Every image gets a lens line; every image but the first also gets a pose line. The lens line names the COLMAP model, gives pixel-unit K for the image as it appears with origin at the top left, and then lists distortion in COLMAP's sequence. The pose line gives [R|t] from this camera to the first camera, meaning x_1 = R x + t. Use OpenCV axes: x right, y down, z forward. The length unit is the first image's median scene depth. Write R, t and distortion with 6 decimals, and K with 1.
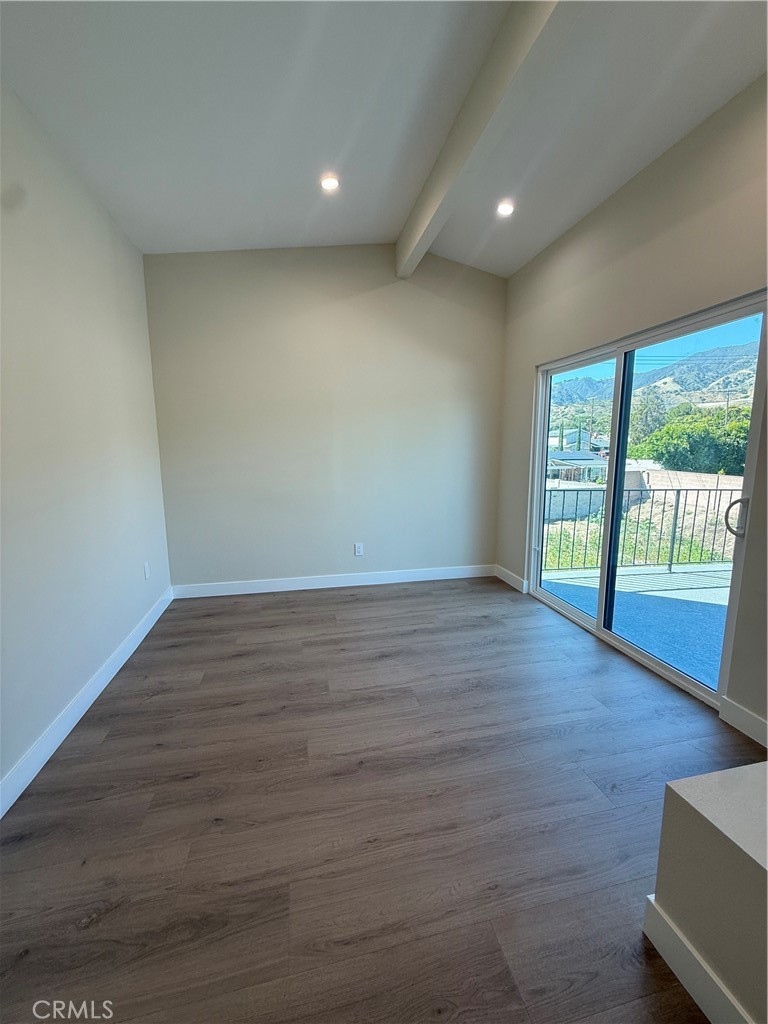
lens RADIAL K [[408.9, 0, 383.9], [0, 408.9, 510.2], [0, 0, 1]] dist [-0.000643, 0.000020]
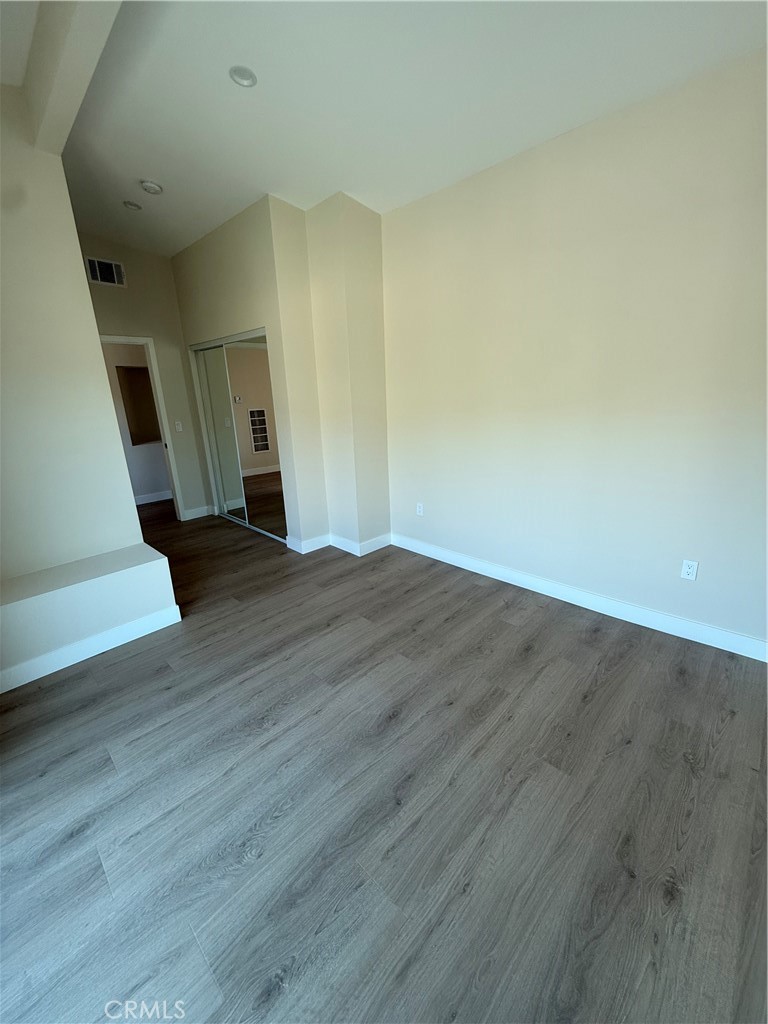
lens RADIAL K [[408.9, 0, 383.9], [0, 408.9, 510.2], [0, 0, 1]] dist [-0.000643, 0.000020]
pose [[-0.833715, 0.191762, -0.517829, 0.356678], [-0.044565, 0.911339, 0.409238, -0.311202], [0.550394, 0.364265, -0.751251, 1.544645]]
